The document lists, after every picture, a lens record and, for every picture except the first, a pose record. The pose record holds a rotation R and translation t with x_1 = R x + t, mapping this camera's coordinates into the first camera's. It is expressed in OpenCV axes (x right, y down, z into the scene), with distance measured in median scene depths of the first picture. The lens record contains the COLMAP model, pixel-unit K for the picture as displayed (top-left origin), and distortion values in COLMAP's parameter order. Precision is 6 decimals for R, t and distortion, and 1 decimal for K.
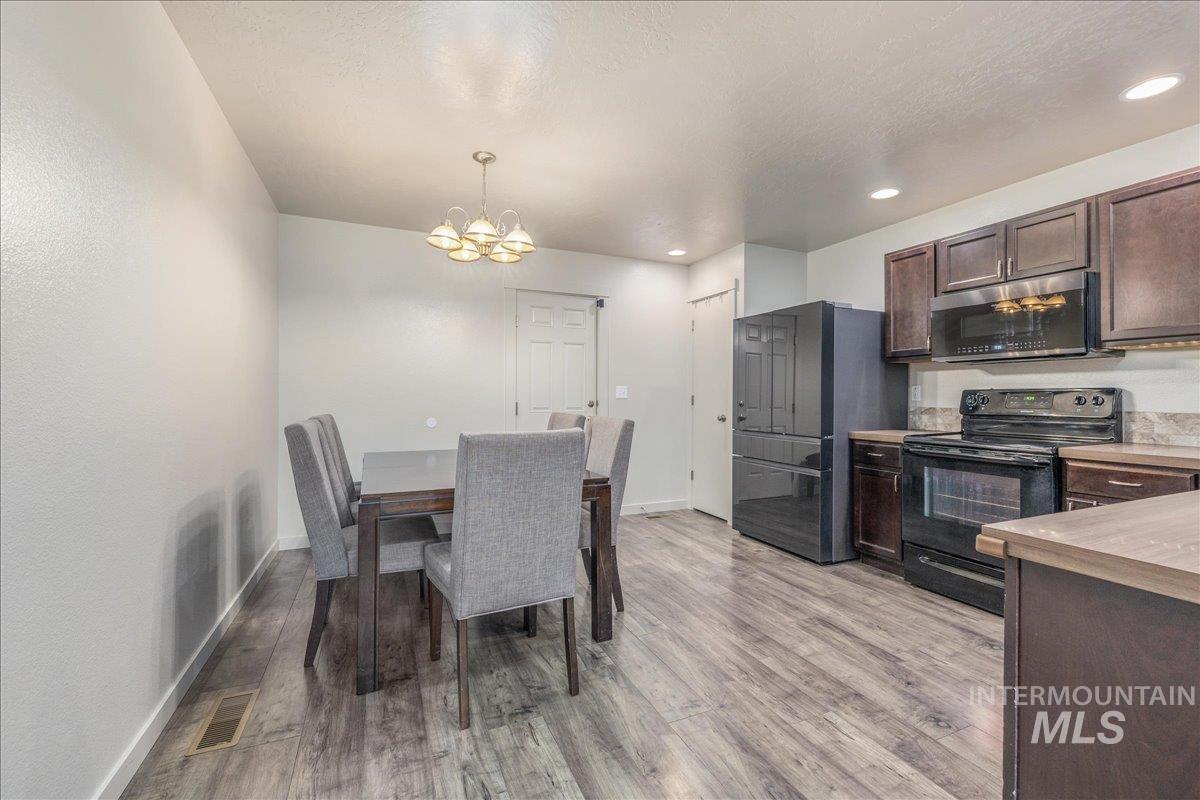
lens RADIAL K [[502.6, 0, 601.2], [0, 502.6, 393.8], [0, 0, 1]] dist [-0.000989, -0.000169]
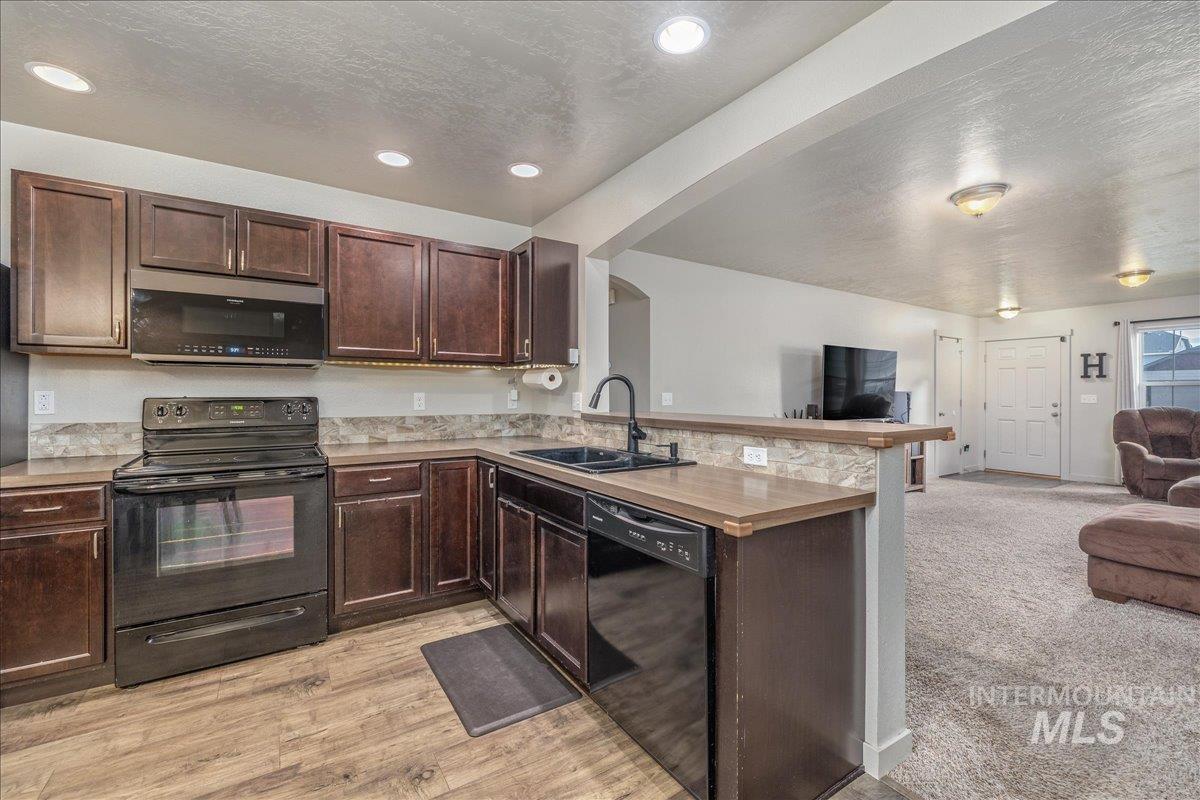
lens RADIAL K [[502.6, 0, 601.2], [0, 502.6, 393.8], [0, 0, 1]] dist [-0.000989, -0.000169]
pose [[-0.160151, 0.002361, 0.987090, -0.153341], [-0.003216, 0.999991, -0.002914, -0.015762], [-0.987087, -0.003641, -0.160142, 0.485109]]
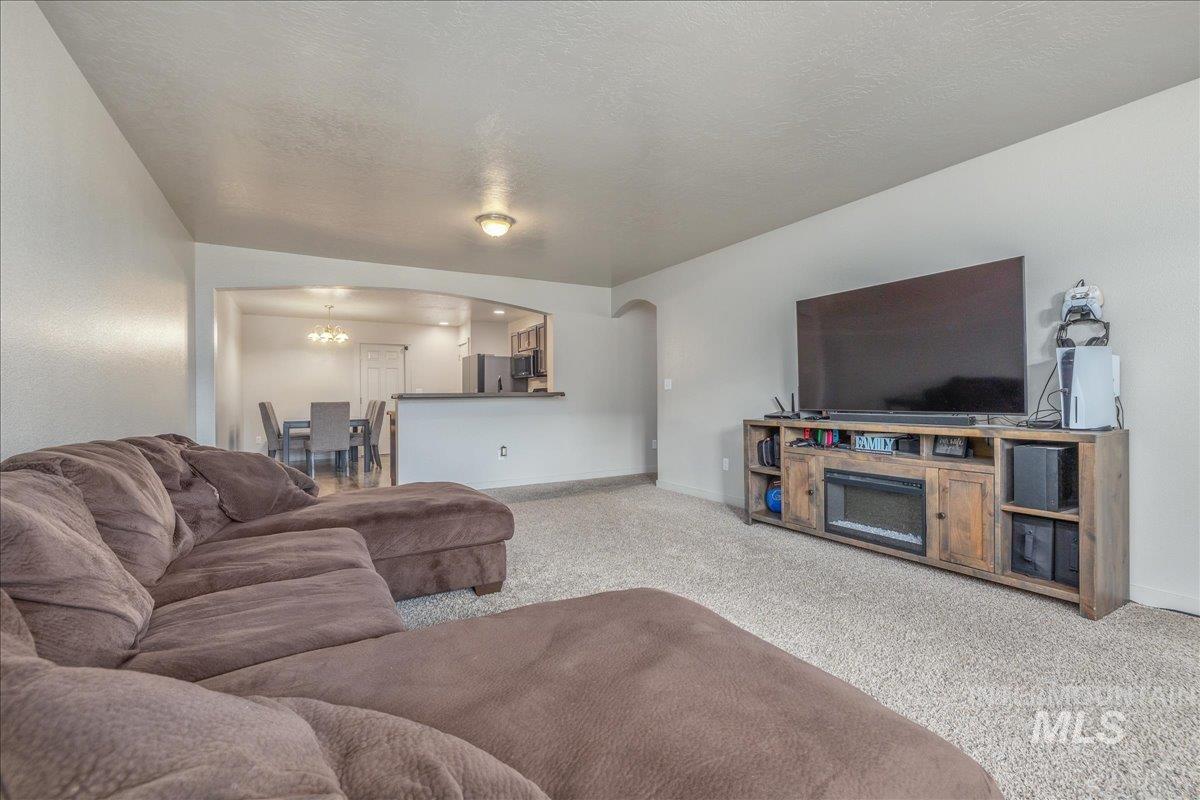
lens RADIAL K [[535.8, 0, 600.0], [0, 535.8, 400.0], [0, 0, 1]] dist [-0.001004, -0.000195]
pose [[0.995271, -0.015556, 0.095887, 0.865866], [0.014681, 0.999844, 0.009827, 0.028762], [-0.096025, -0.008372, 0.995344, -1.869618]]
